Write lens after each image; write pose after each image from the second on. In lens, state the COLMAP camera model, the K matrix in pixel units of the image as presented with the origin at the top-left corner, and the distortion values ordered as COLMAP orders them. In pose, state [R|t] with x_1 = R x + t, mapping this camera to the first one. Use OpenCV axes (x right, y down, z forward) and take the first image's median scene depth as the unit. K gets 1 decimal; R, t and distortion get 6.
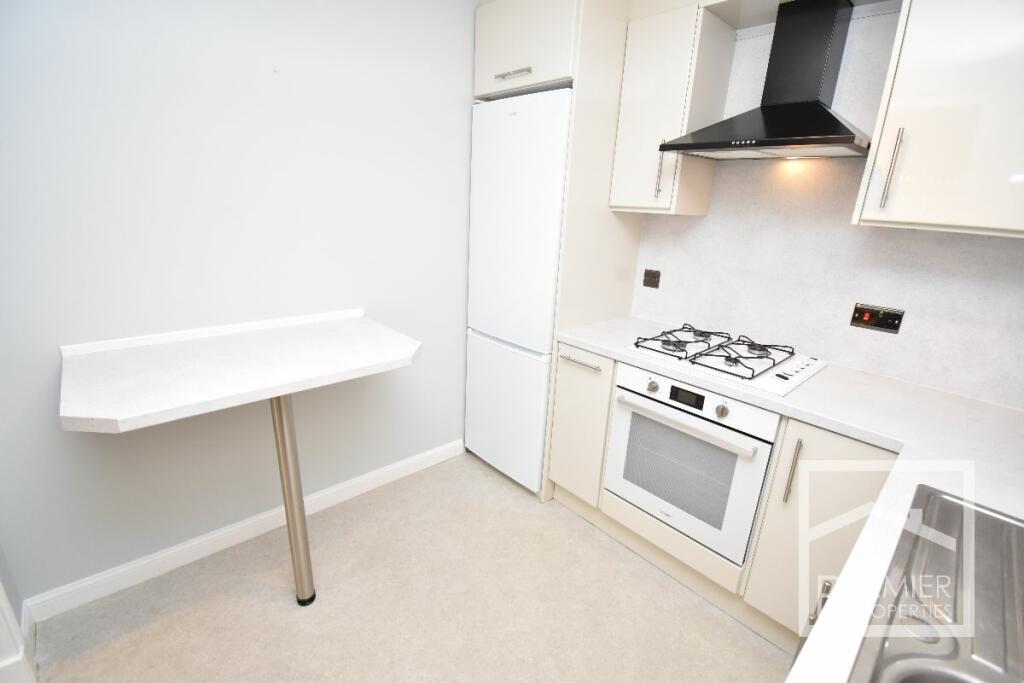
lens RADIAL K [[454.6, 0, 511.9], [0, 454.6, 342.5], [0, 0, 1]] dist [-0.004755, -0.001081]
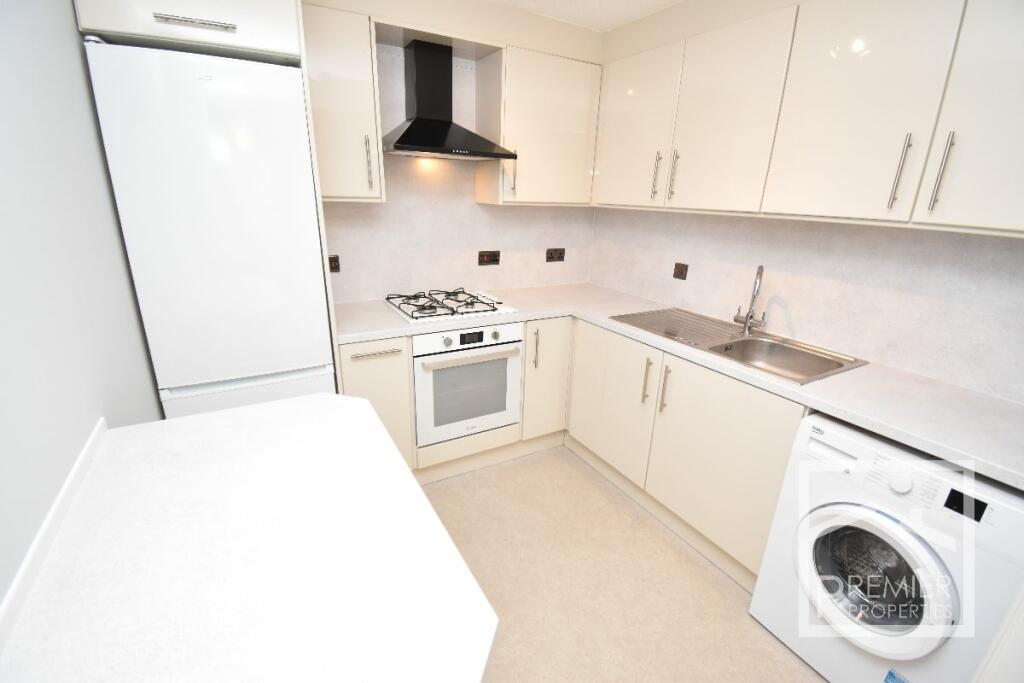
lens RADIAL K [[454.6, 0, 510.6], [0, 454.6, 341.0], [0, 0, 1]] dist [-0.004755, -0.001081]
pose [[0.226860, -0.342047, 0.911887, -0.841892], [0.268912, 0.921900, 0.278903, -0.221150], [-0.936067, 0.181946, 0.301122, 0.474887]]
